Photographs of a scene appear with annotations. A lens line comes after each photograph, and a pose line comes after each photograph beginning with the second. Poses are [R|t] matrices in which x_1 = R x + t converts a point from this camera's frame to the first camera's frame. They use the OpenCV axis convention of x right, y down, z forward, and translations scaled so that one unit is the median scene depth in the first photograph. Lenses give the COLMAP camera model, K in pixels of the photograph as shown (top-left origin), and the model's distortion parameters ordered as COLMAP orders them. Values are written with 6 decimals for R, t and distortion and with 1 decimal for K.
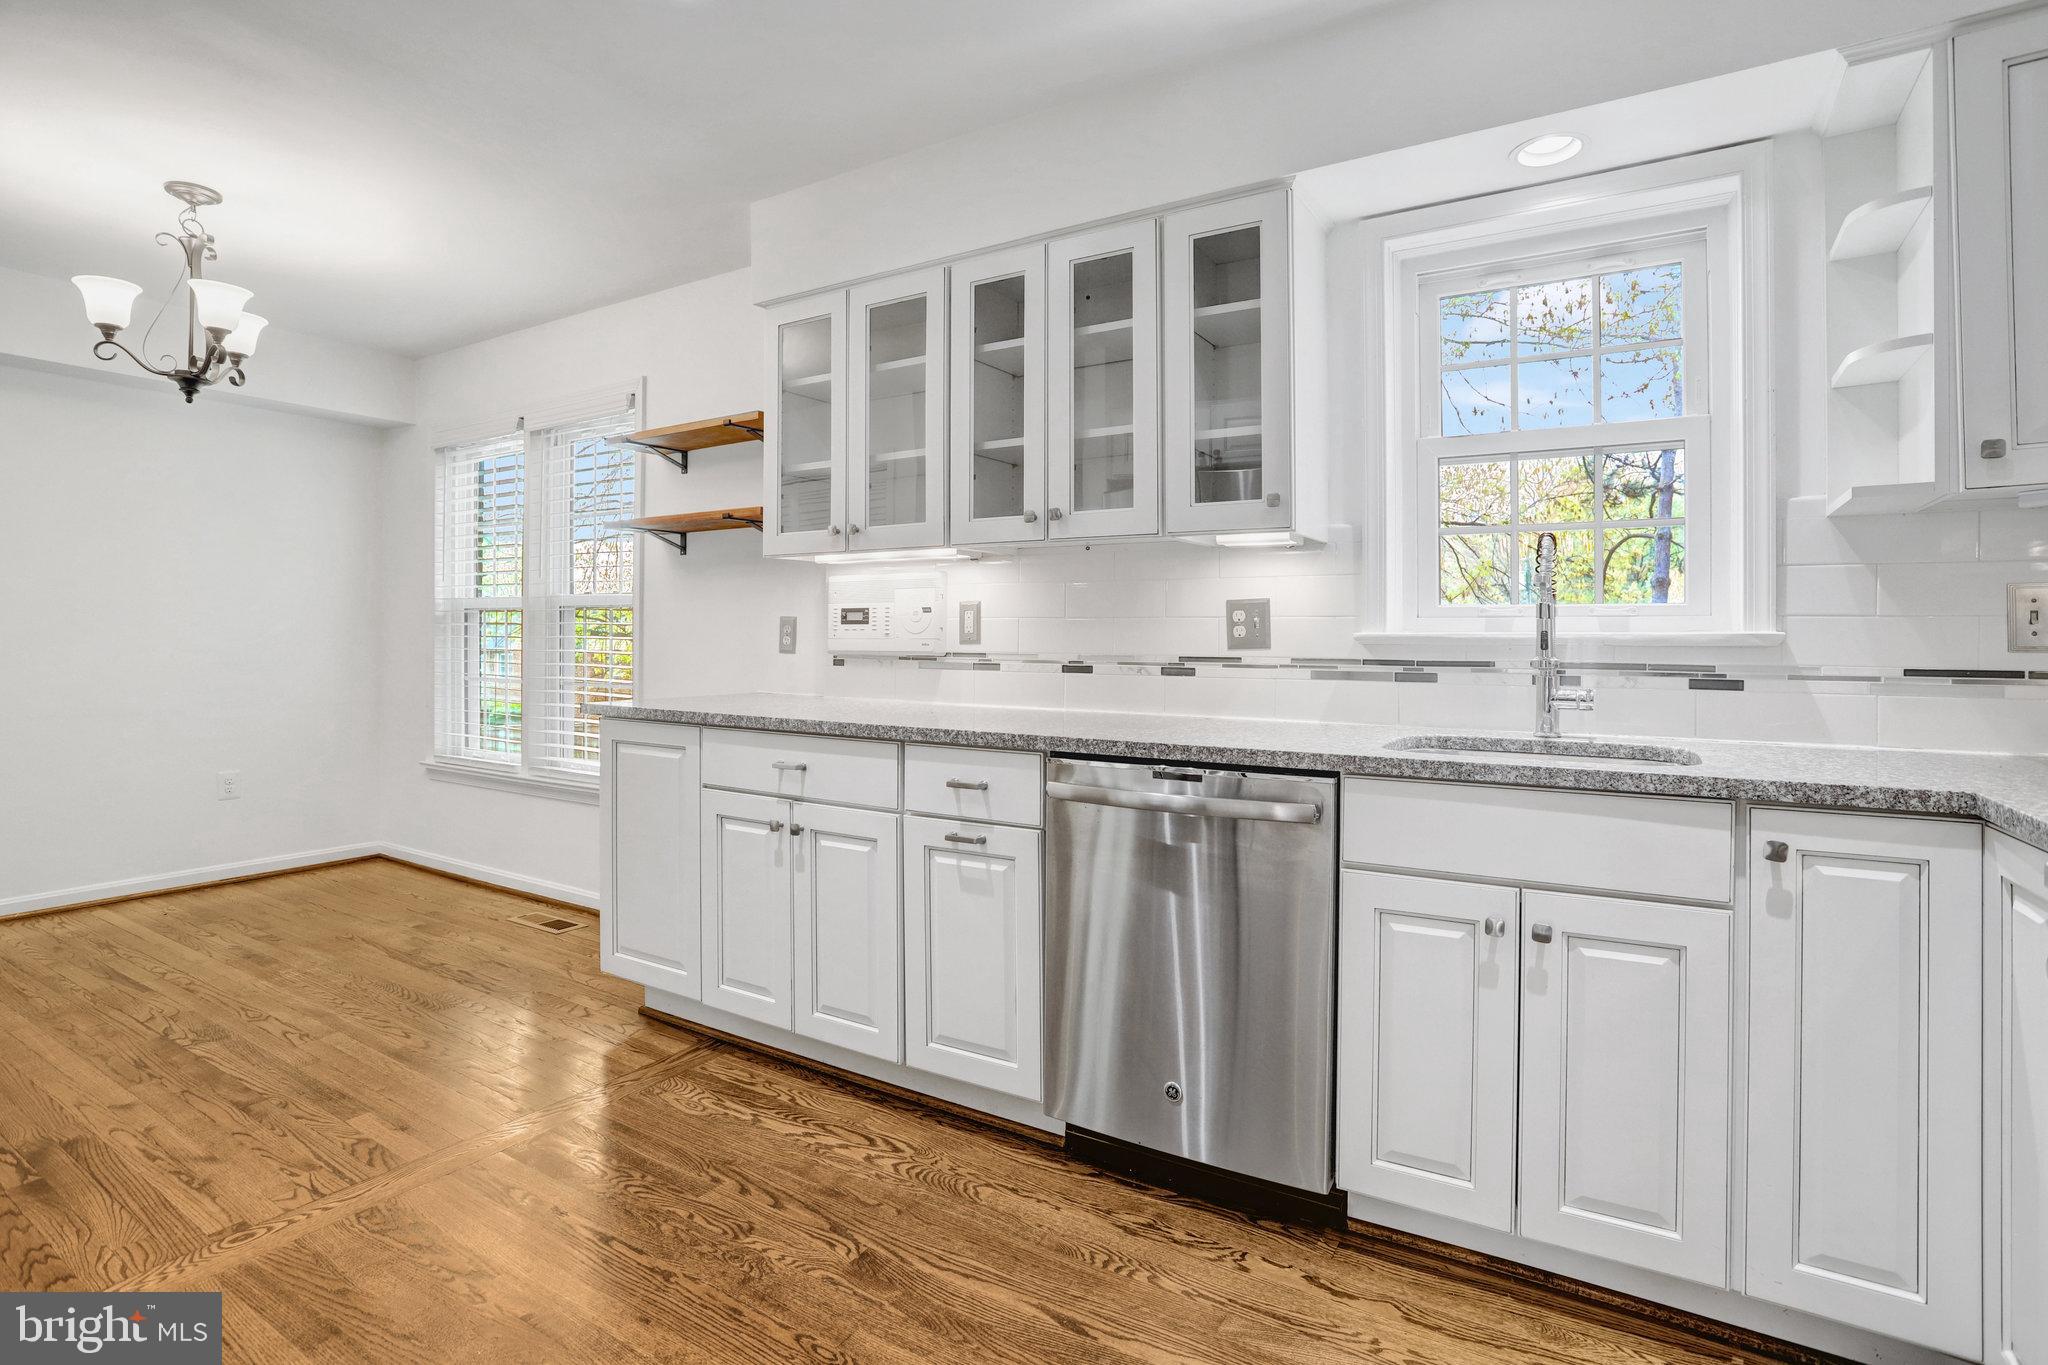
lens RADIAL K [[1010.6, 0, 1017.3], [0, 1010.6, 645.8], [0, 0, 1]] dist [-0.049948, 0.030761]
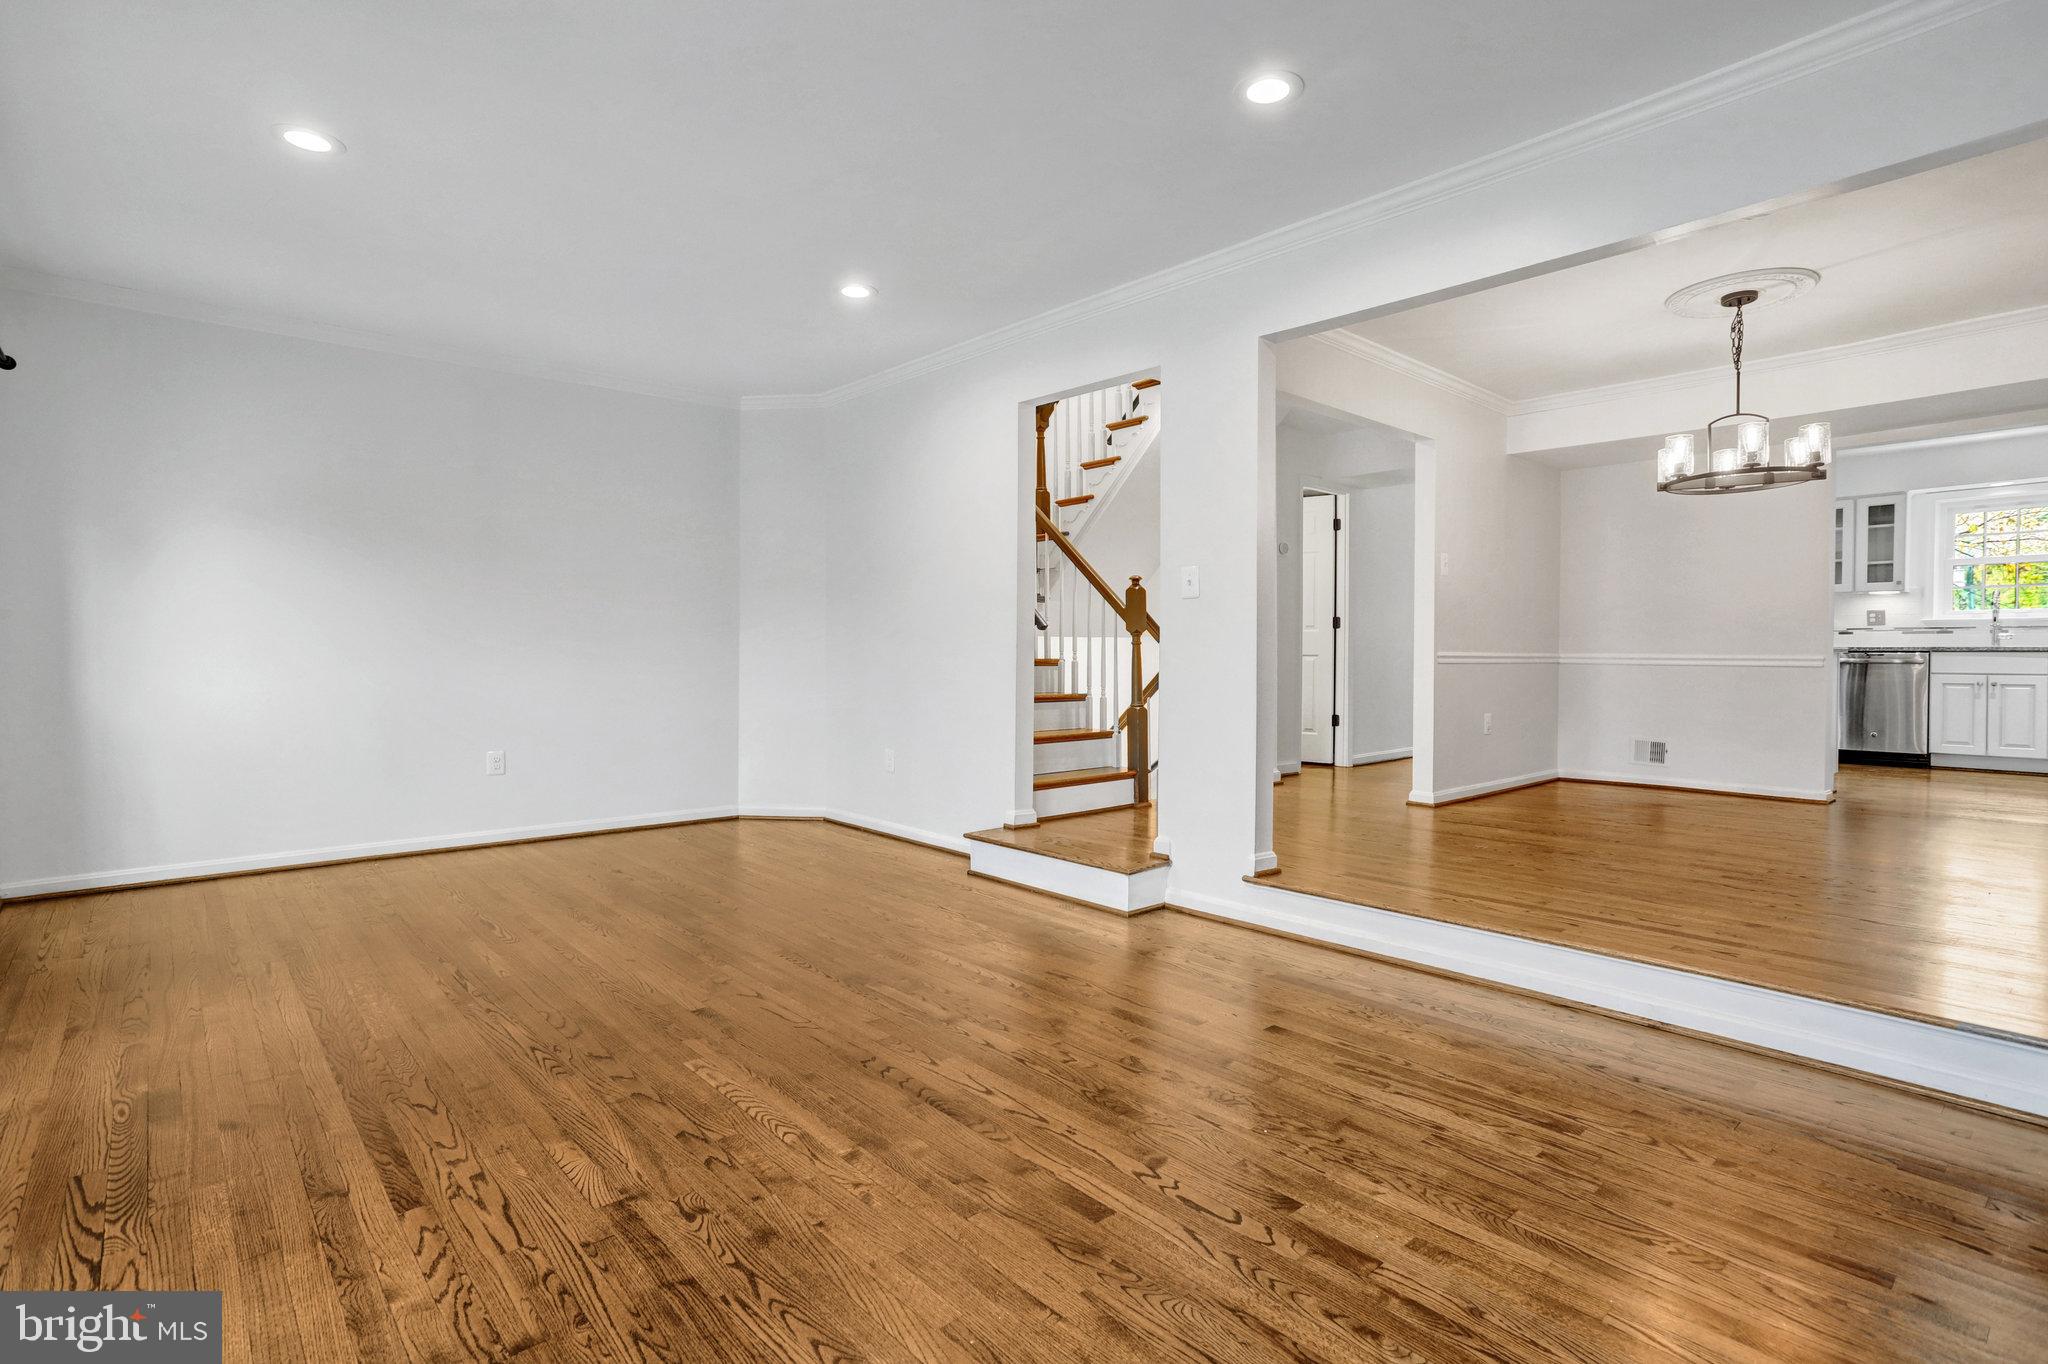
lens RADIAL K [[958.9, 0, 1024.0], [0, 958.9, 682.0], [0, 0, 1]] dist [0.001647, 0.000298]
pose [[0.956345, 0.006190, -0.292176, -1.569626], [0.000828, 0.999714, 0.023890, 0.115285], [0.292240, -0.023089, 0.956066, -2.903365]]
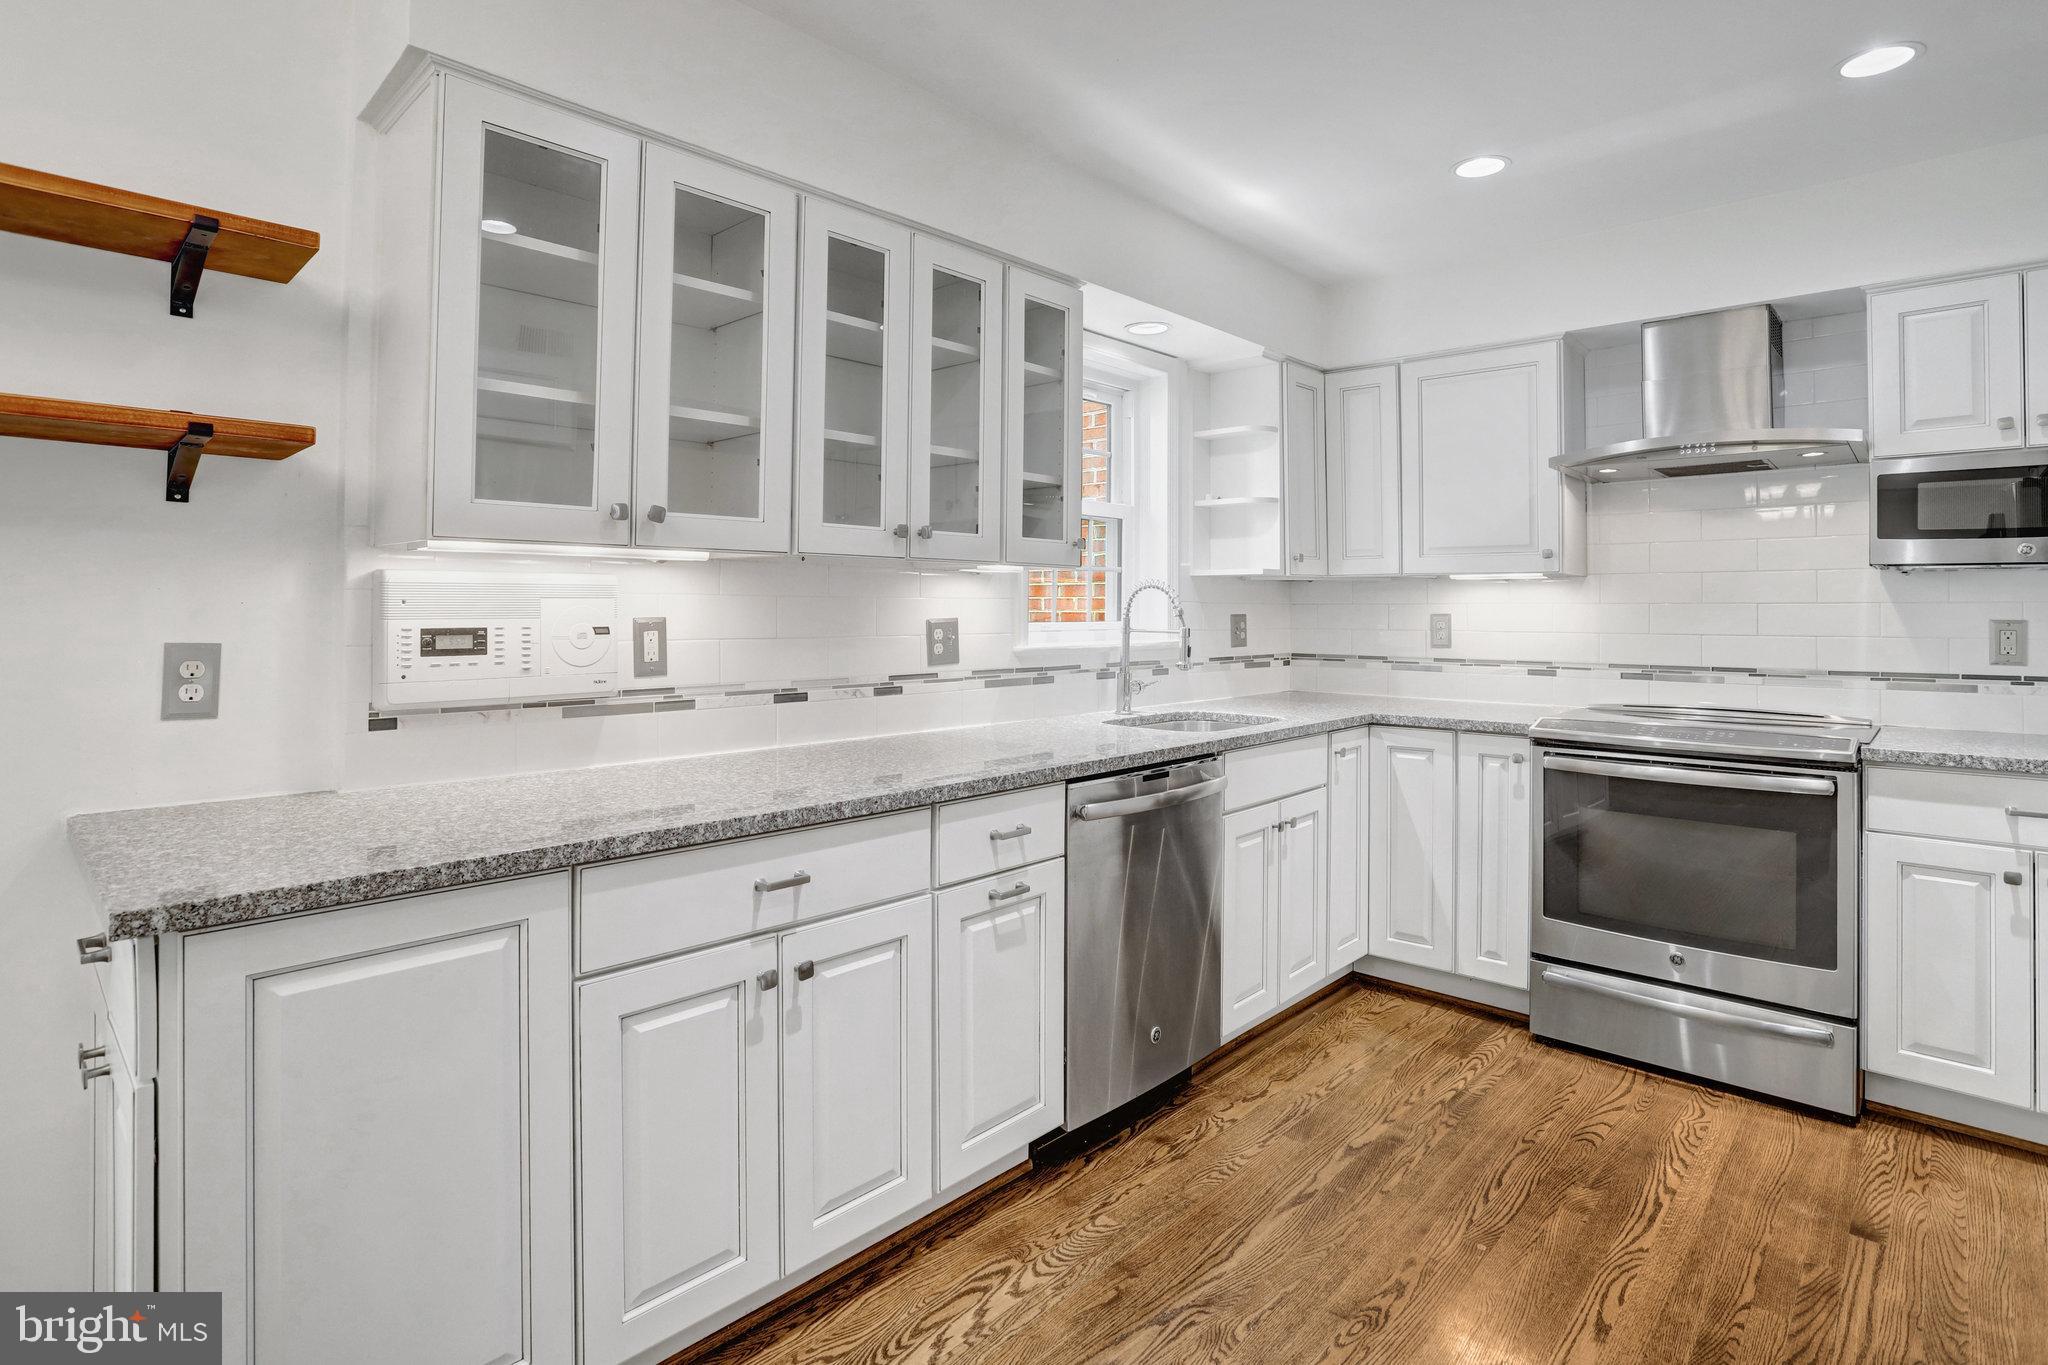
lens RADIAL K [[983.8, 0, 1085.2], [0, 983.8, 612.1], [0, 0, 1]] dist [-0.031615, 0.000278]
pose [[0.191276, -0.004928, 0.981524, -0.833120], [0.005002, 0.999979, 0.004046, -0.060825], [-0.981524, 0.004135, 0.191297, 0.692416]]
